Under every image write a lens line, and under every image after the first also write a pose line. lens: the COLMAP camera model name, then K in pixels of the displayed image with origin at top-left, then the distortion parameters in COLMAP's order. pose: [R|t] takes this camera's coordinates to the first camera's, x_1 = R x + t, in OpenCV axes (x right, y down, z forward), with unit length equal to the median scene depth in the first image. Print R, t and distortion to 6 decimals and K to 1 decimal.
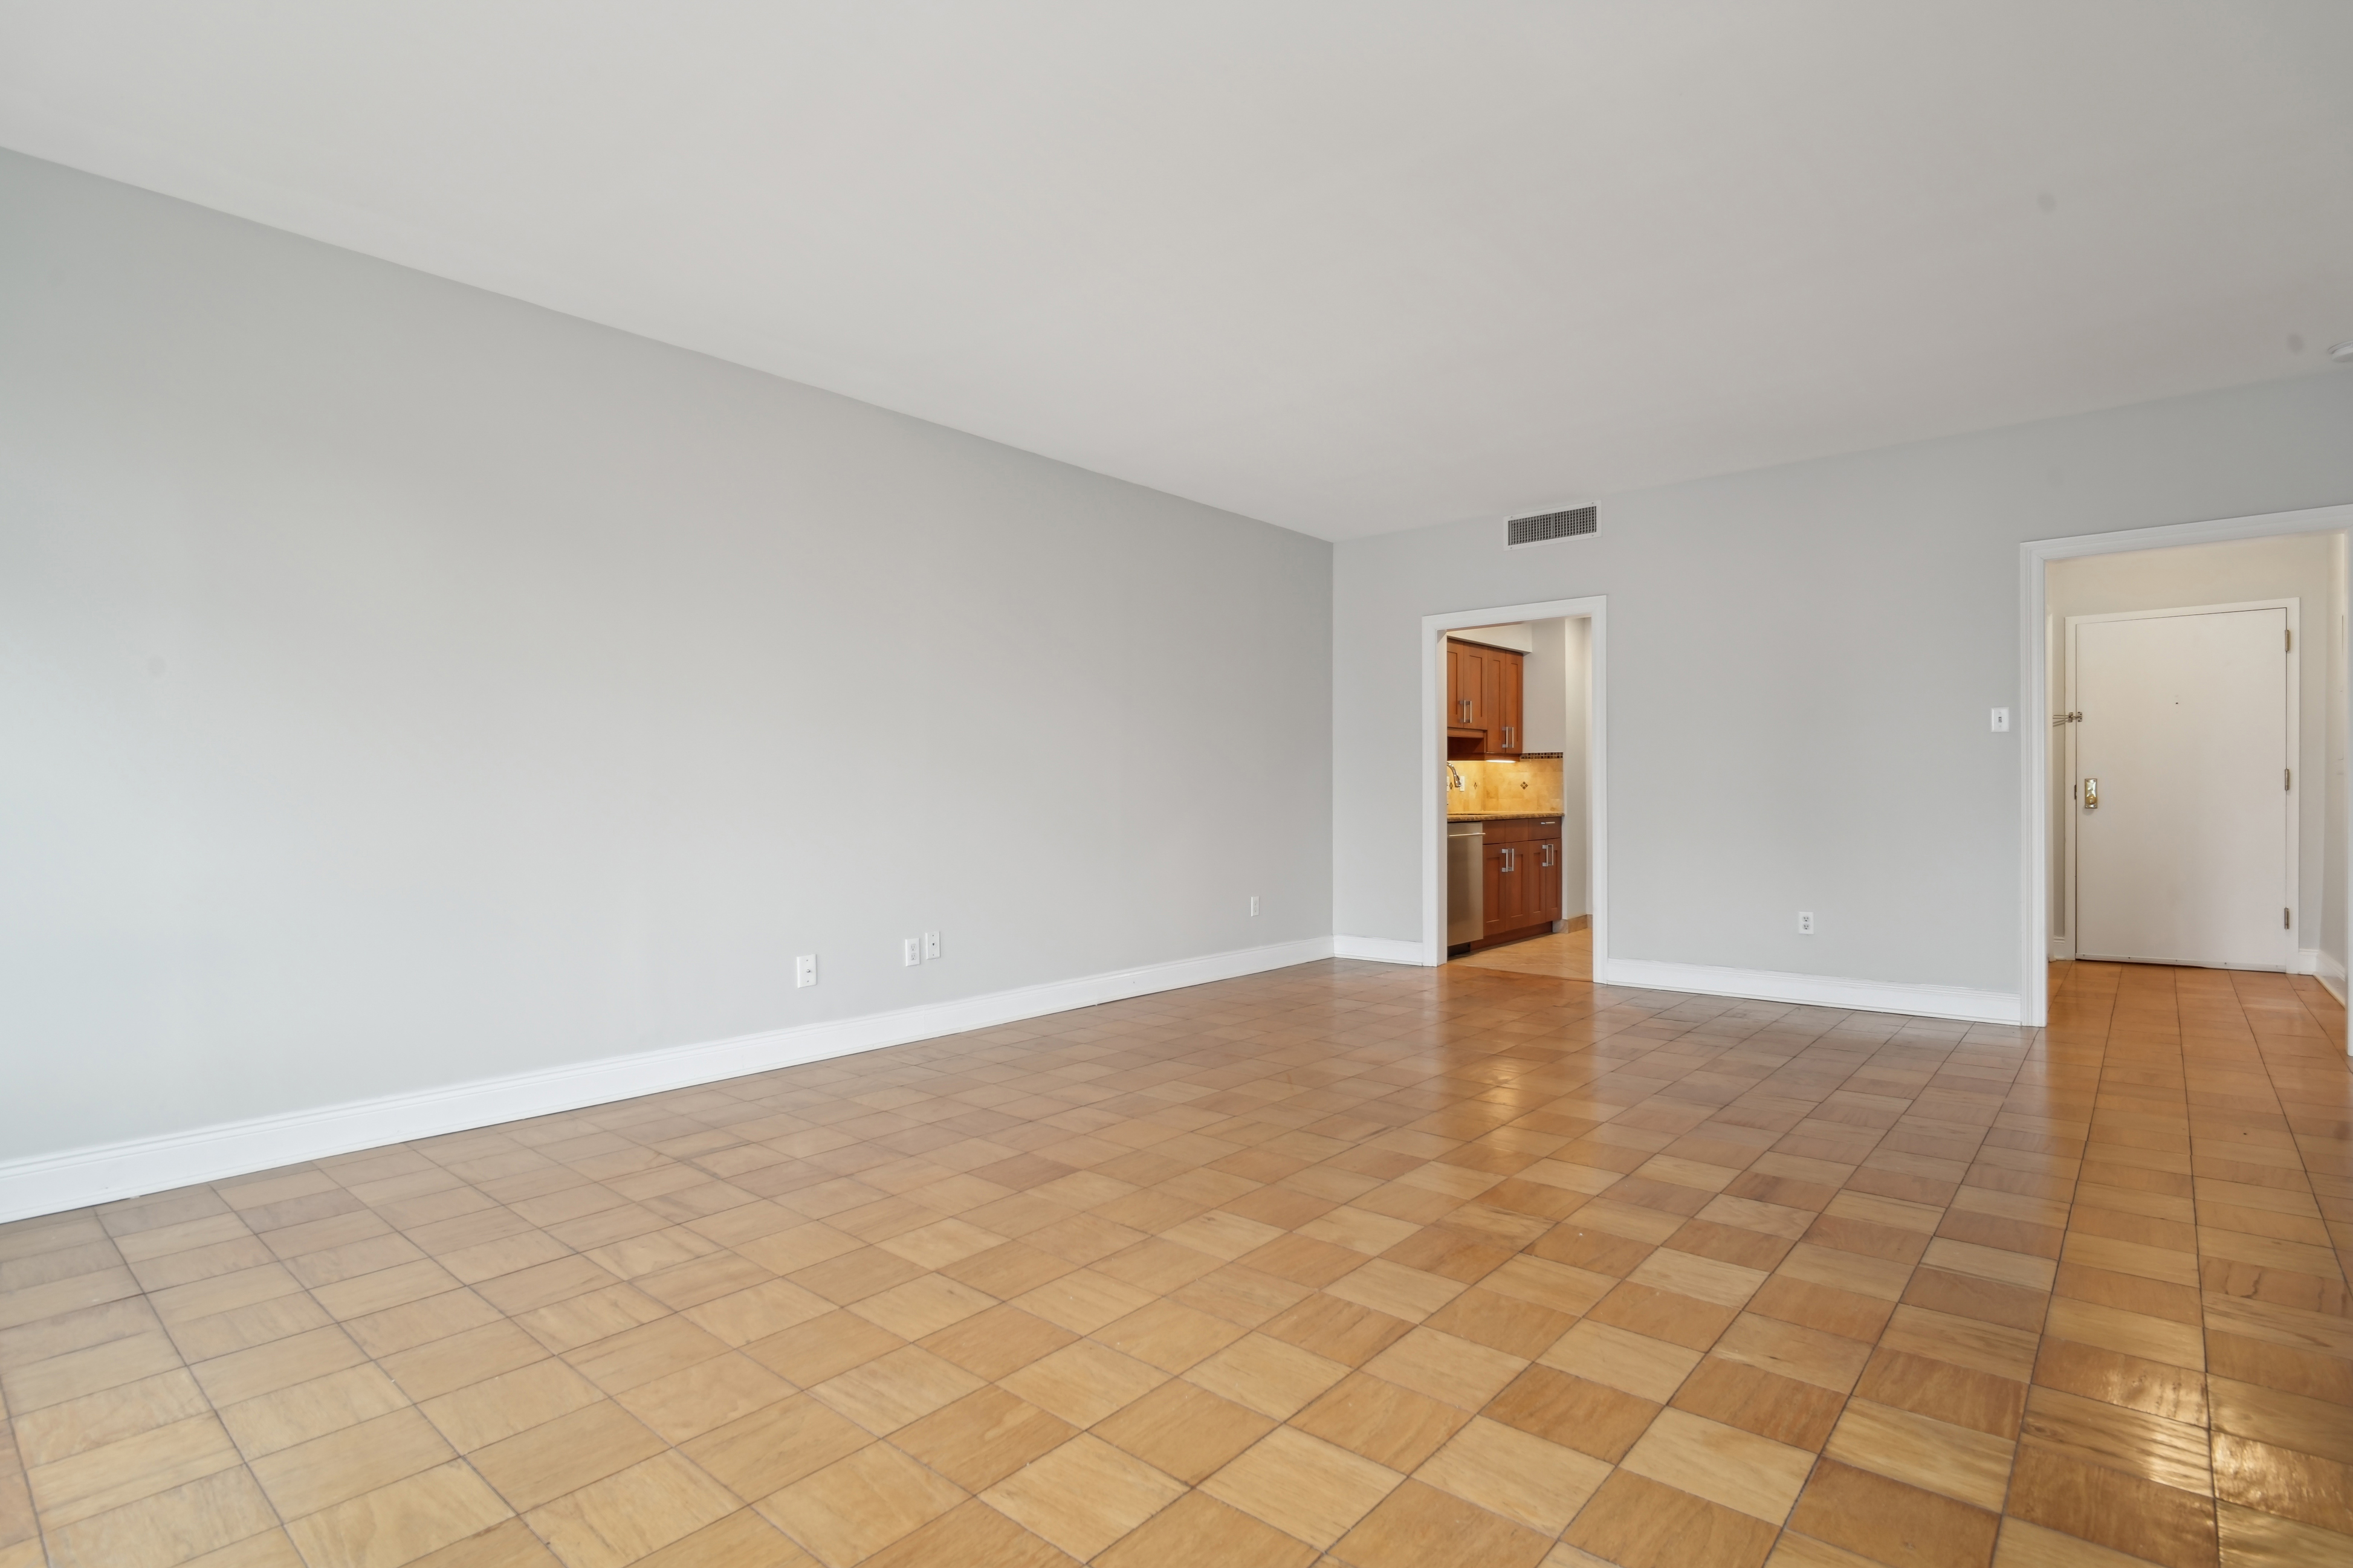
lens RADIAL K [[1163.3, 0, 1176.5], [0, 1163.3, 784.0], [0, 0, 1]] dist [-0.001003, -0.000614]
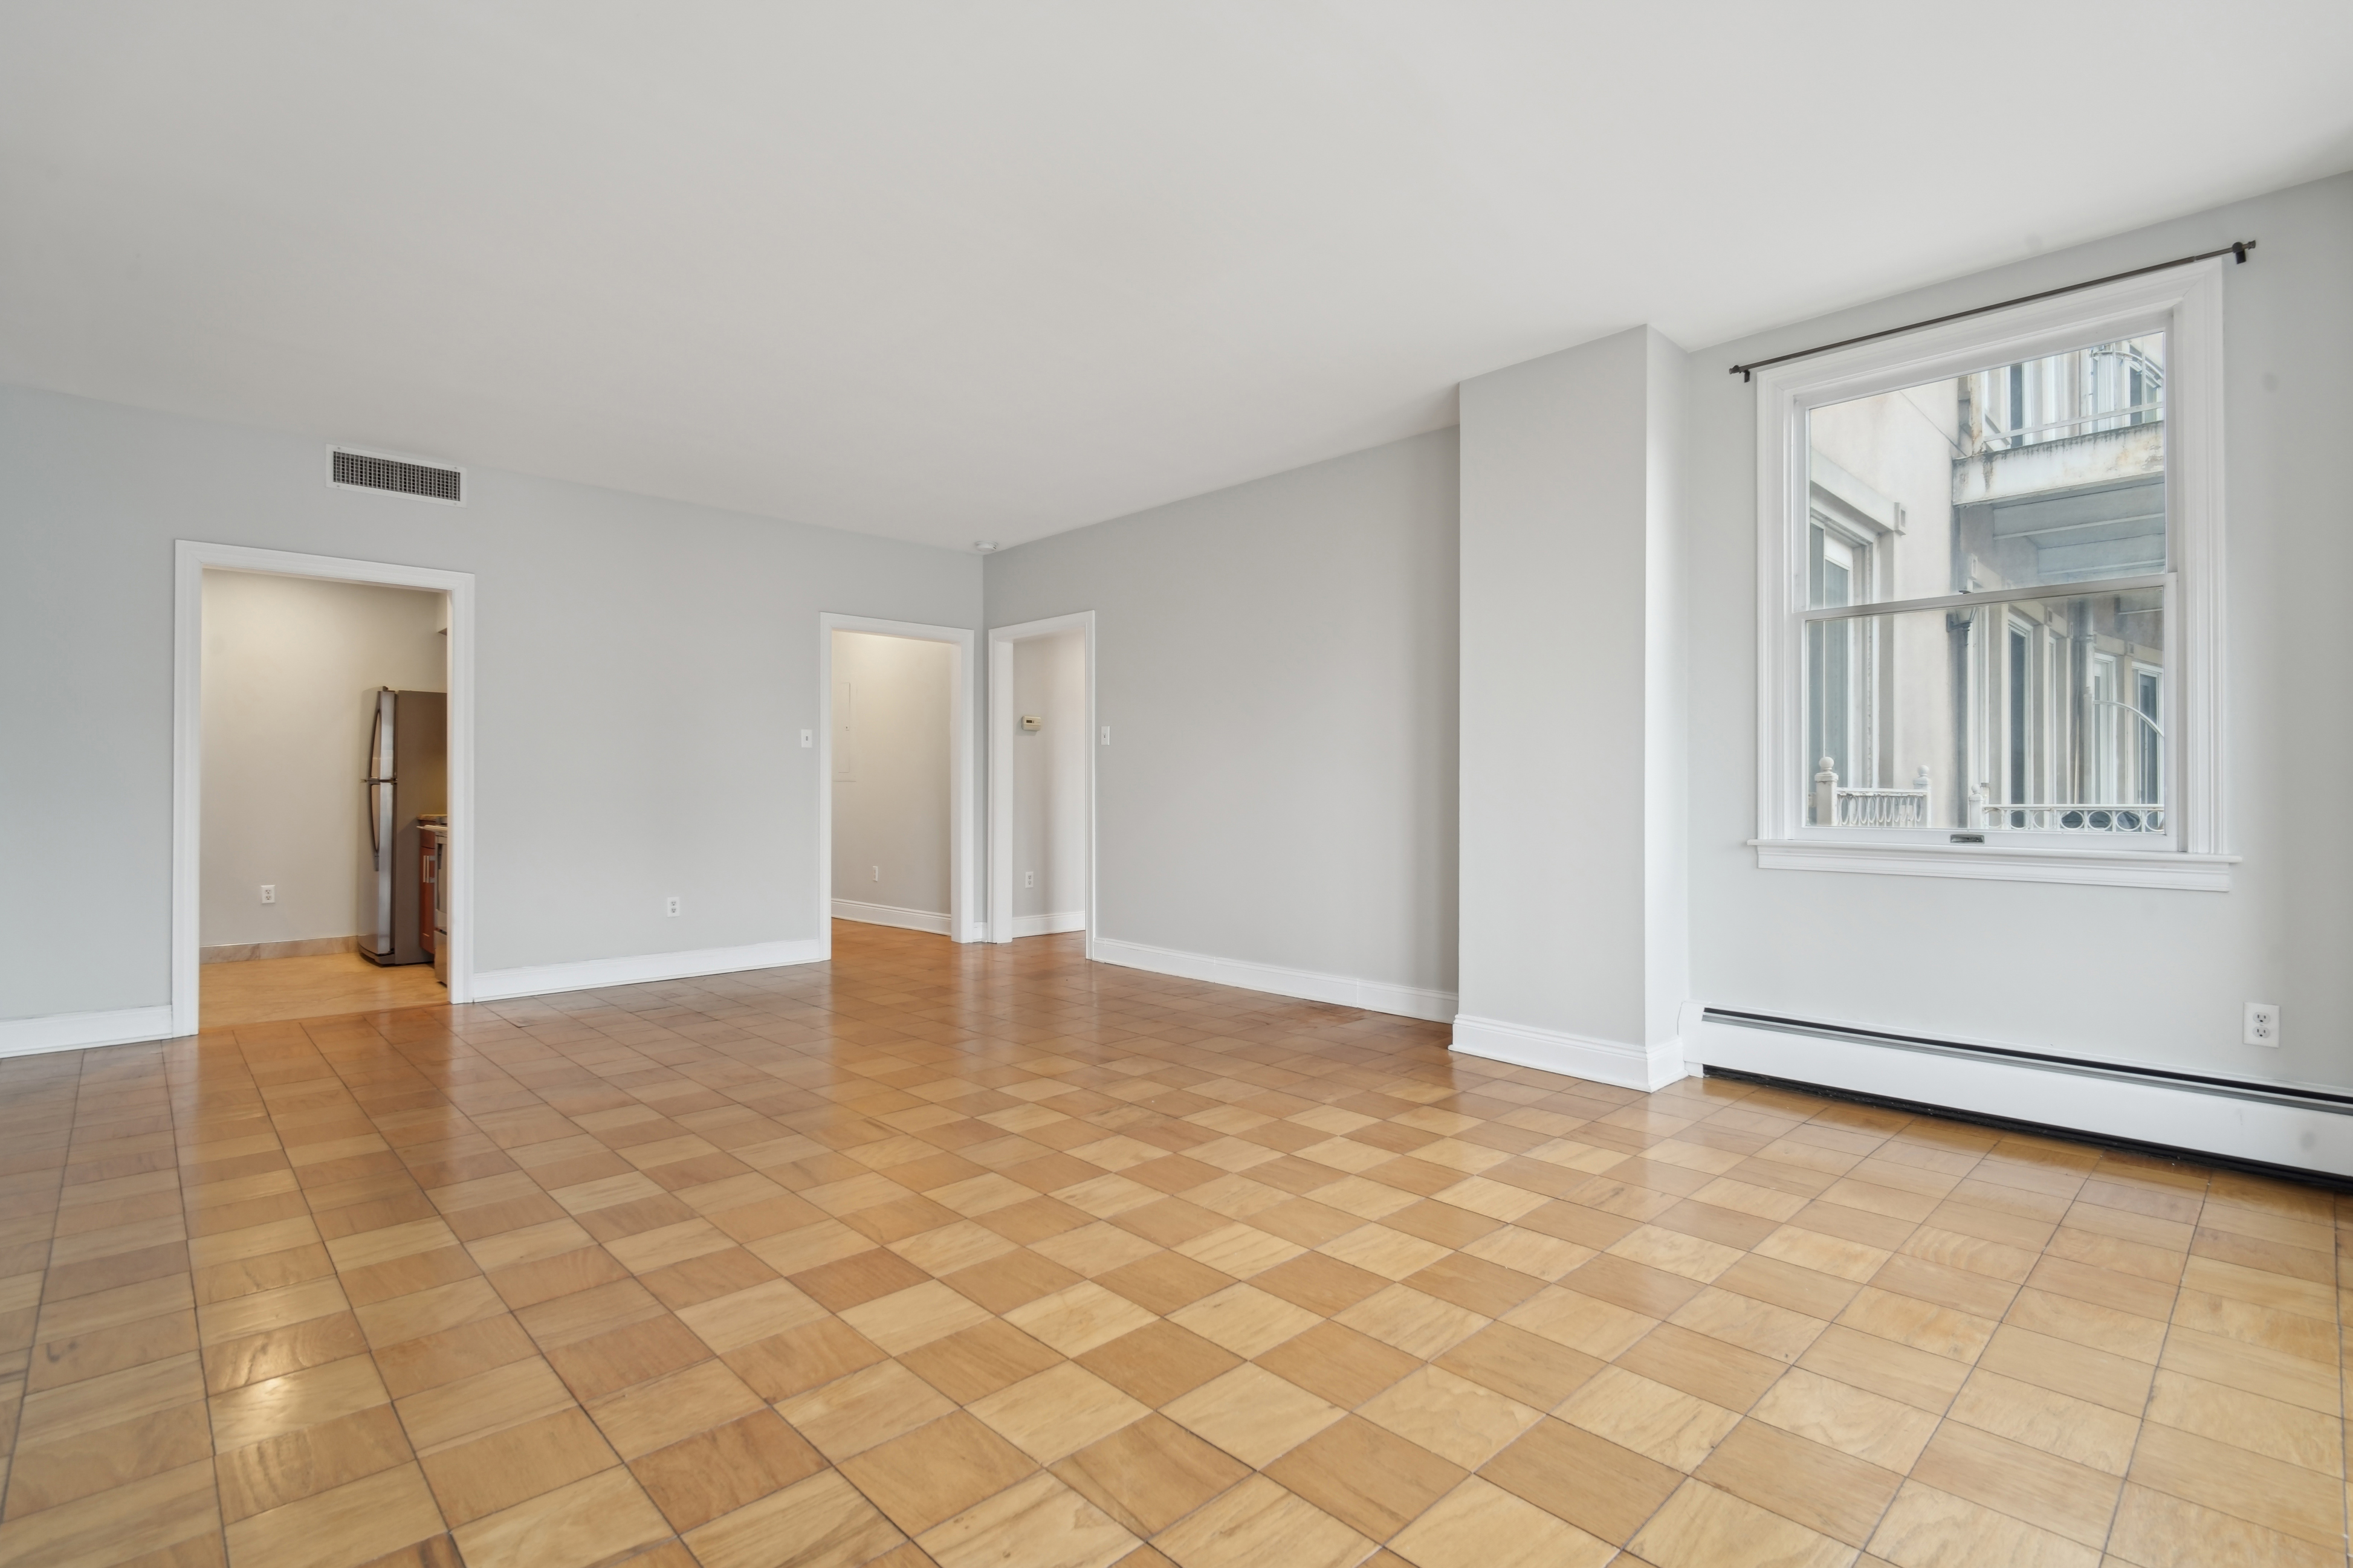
lens RADIAL K [[1097.4, 0, 1184.6], [0, 1097.4, 779.8], [0, 0, 1]] dist [-0.003195, -0.000409]
pose [[0.088484, 0.013690, 0.995984, -0.990423], [-0.006510, 0.999892, -0.013165, 0.012727], [-0.996056, -0.005319, 0.088563, 0.849605]]
